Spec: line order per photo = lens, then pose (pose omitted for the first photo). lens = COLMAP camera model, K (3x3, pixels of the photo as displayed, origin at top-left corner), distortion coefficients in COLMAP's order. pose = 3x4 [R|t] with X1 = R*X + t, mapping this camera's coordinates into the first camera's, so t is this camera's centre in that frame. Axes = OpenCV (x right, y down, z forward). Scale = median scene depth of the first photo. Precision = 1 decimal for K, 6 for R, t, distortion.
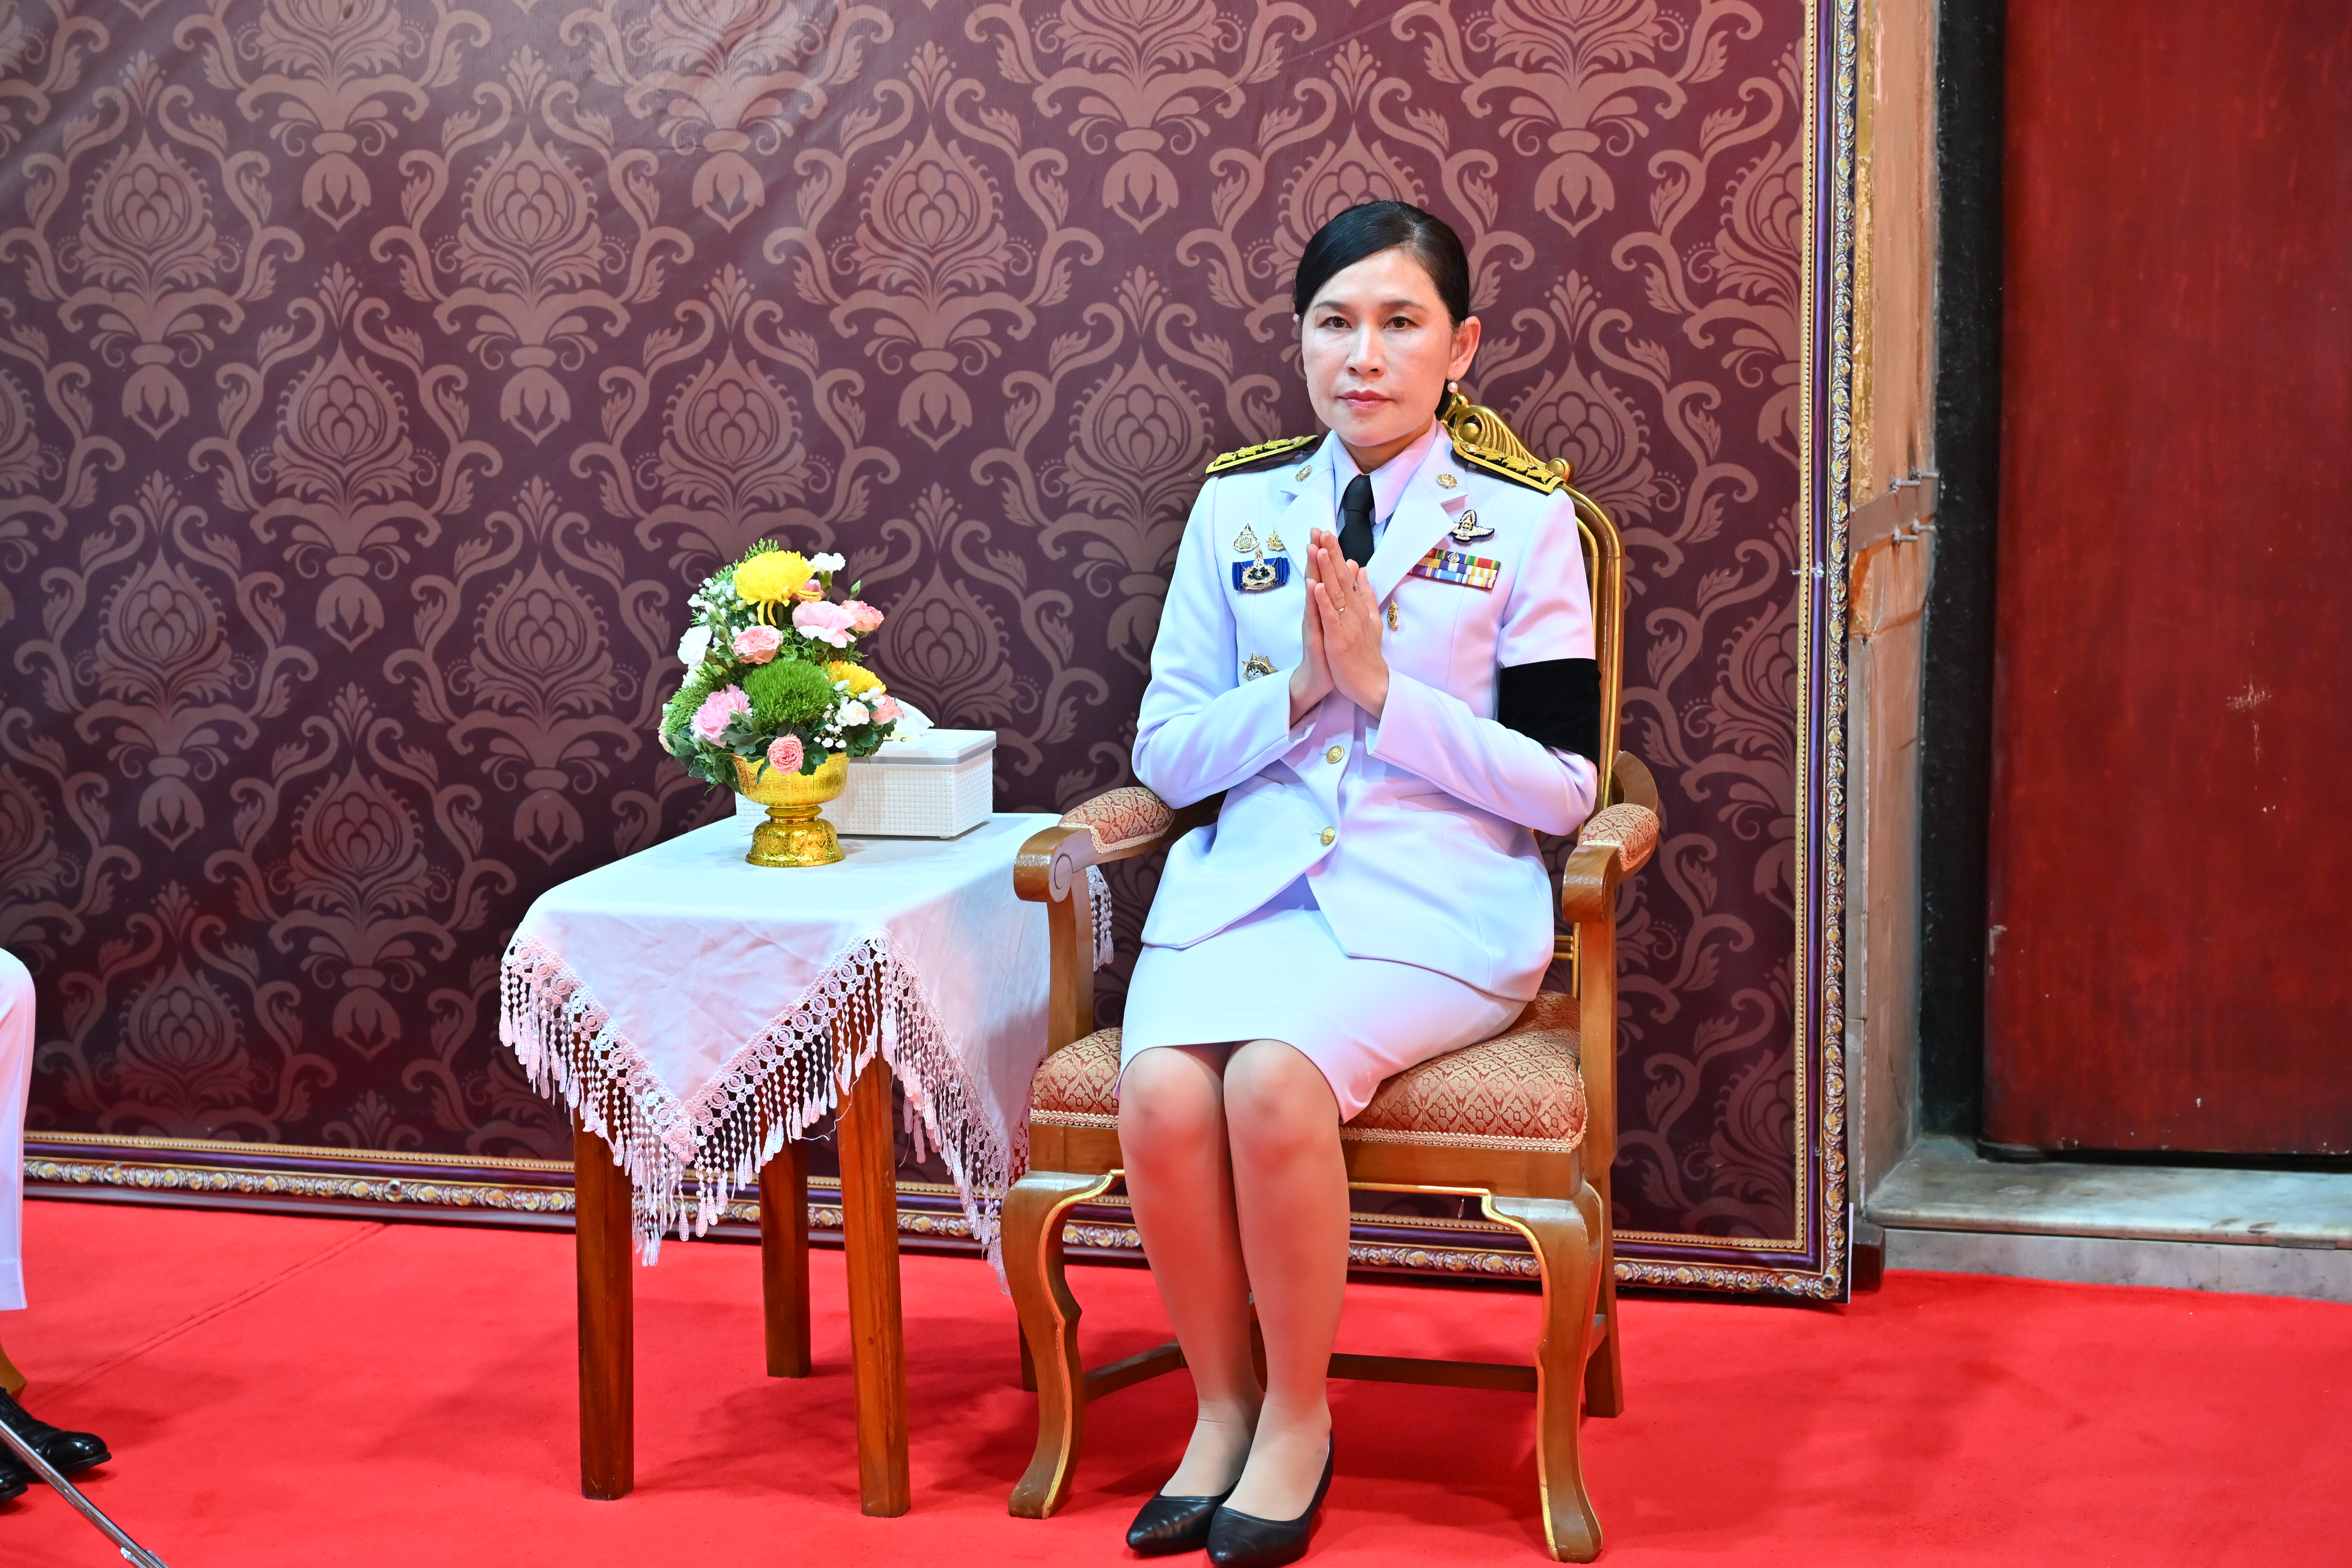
lens RADIAL K [[5344.4, 0, 1134.9], [0, 5344.4, 786.6], [0, 0, 1]] dist [0.079909, 0.000000]
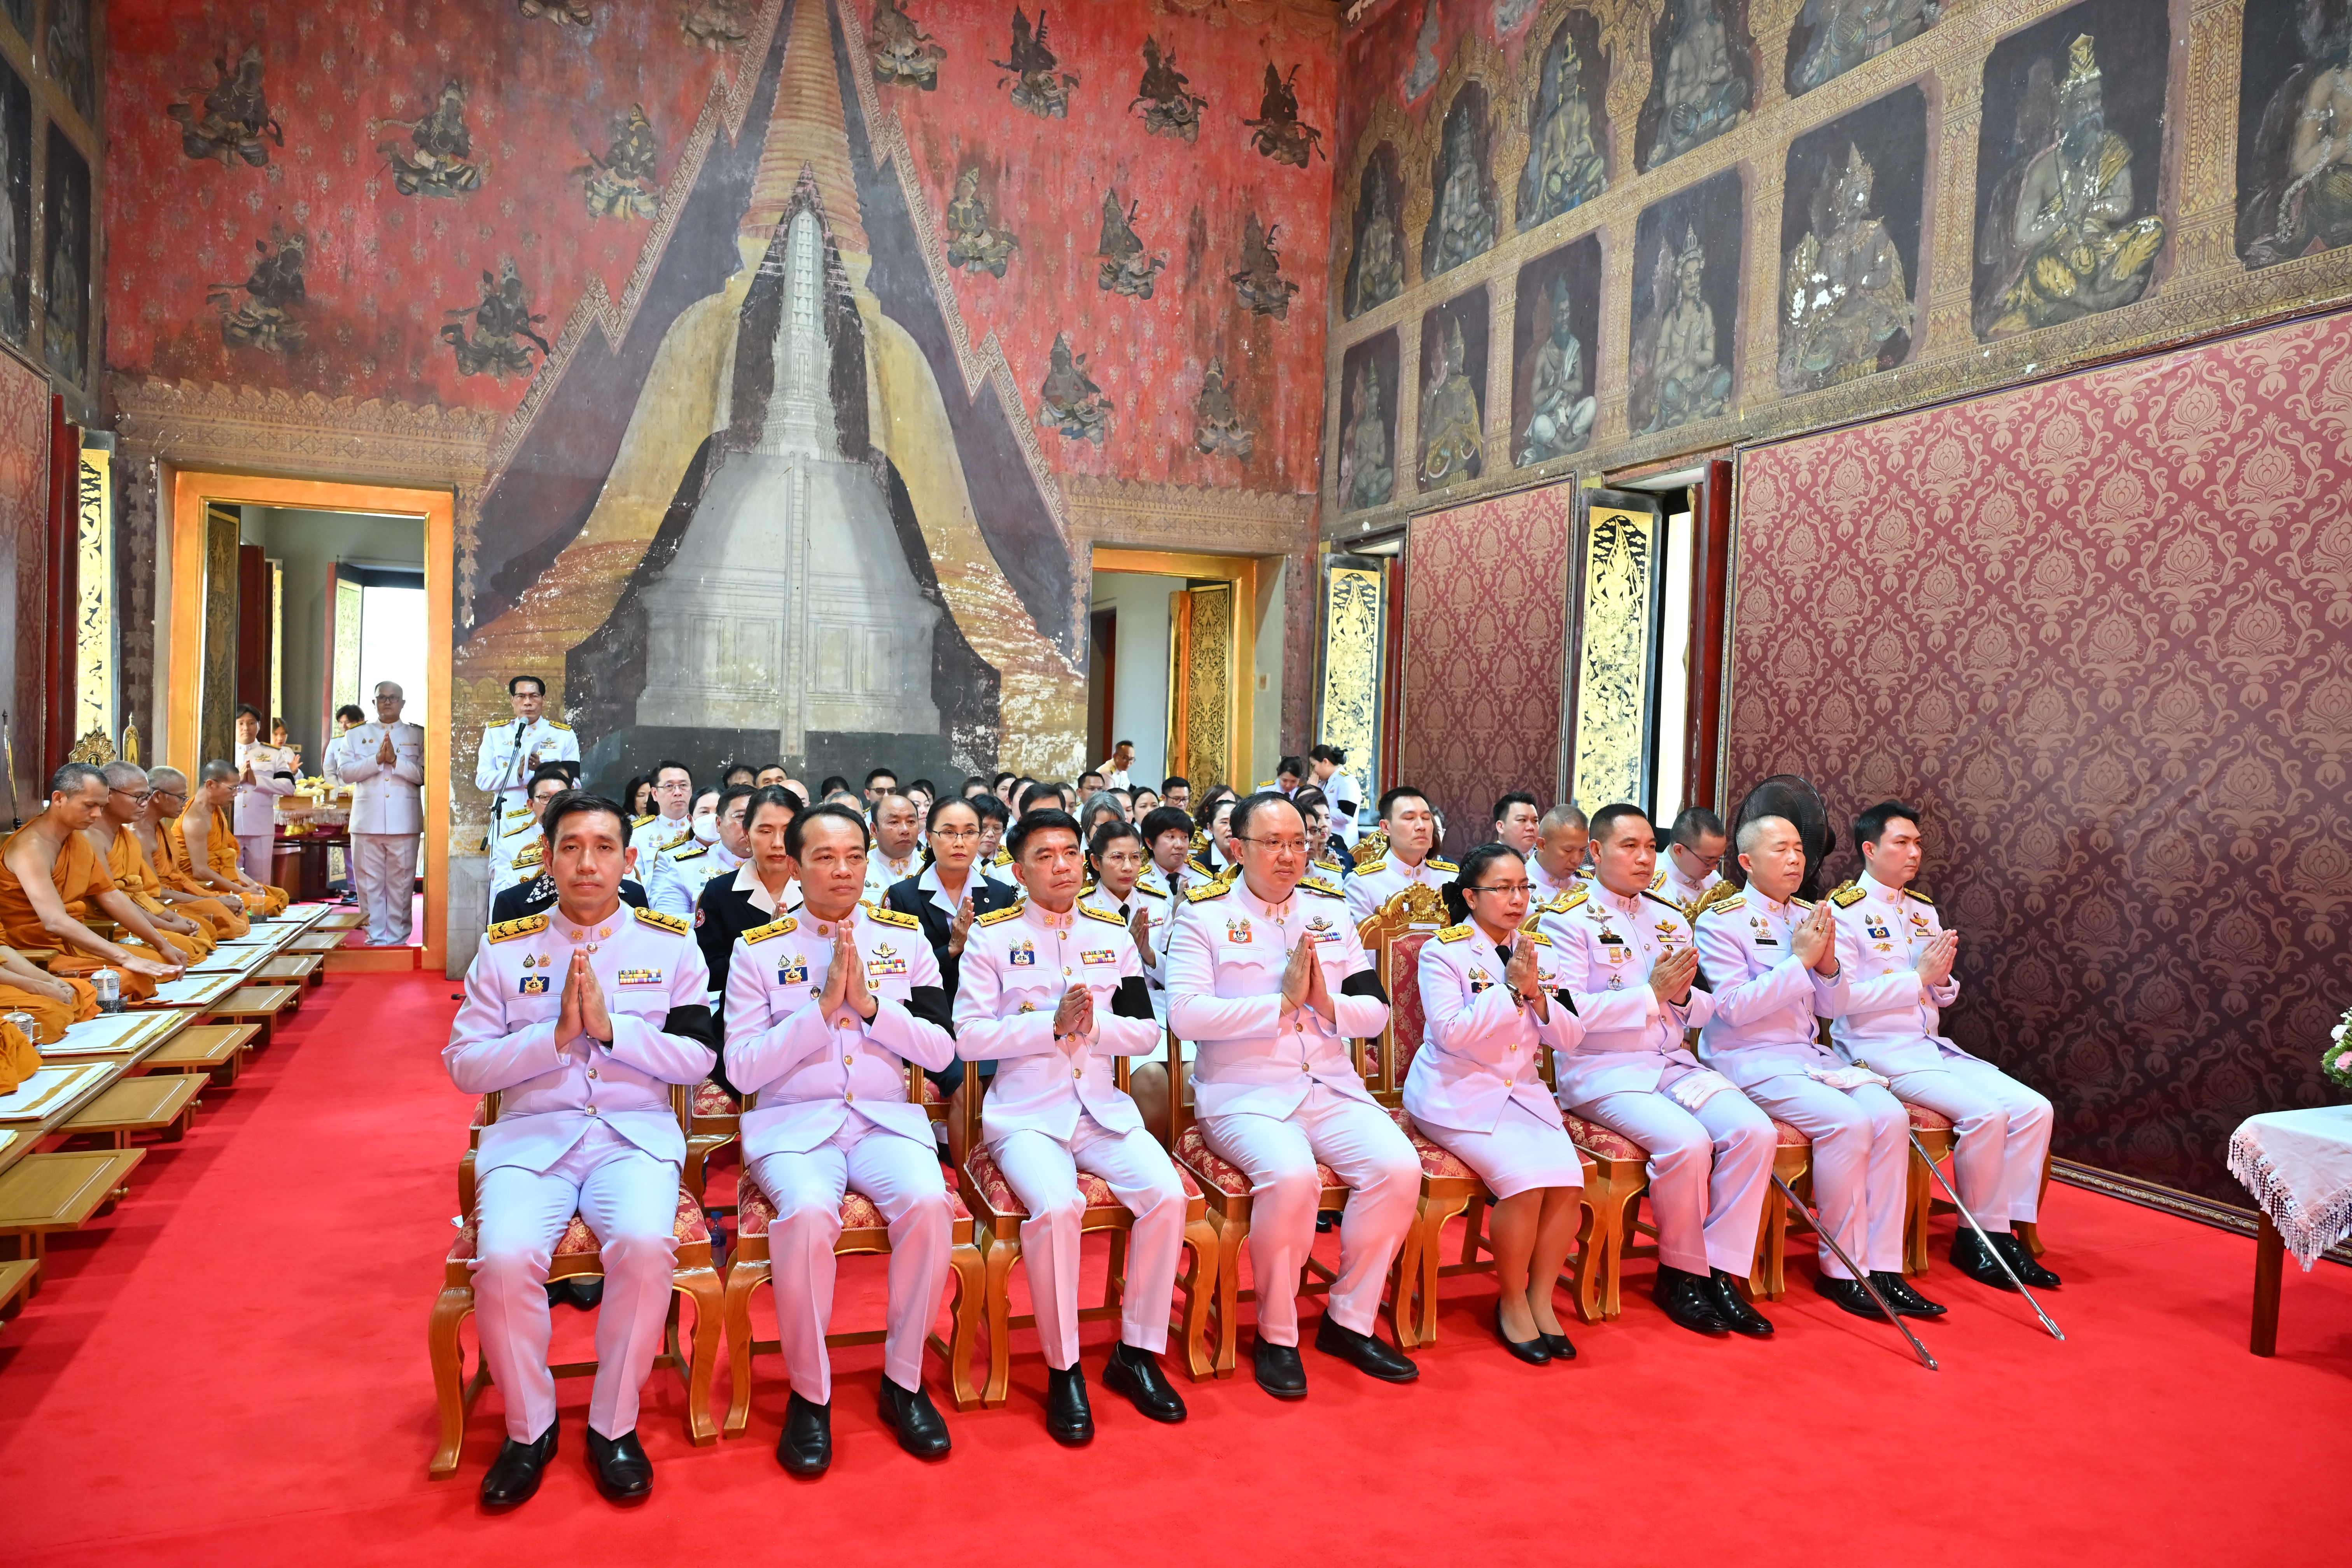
lens RADIAL K [[1541.3, 0, 1187.3], [0, 1541.3, 790.8], [0, 0, 1]] dist [-0.006683, -0.002053]
pose [[0.657276, 0.056785, -0.751507, 0.091748], [-0.158258, 0.985324, -0.063962, -0.005268], [0.736846, 0.160973, 0.656617, 0.083375]]
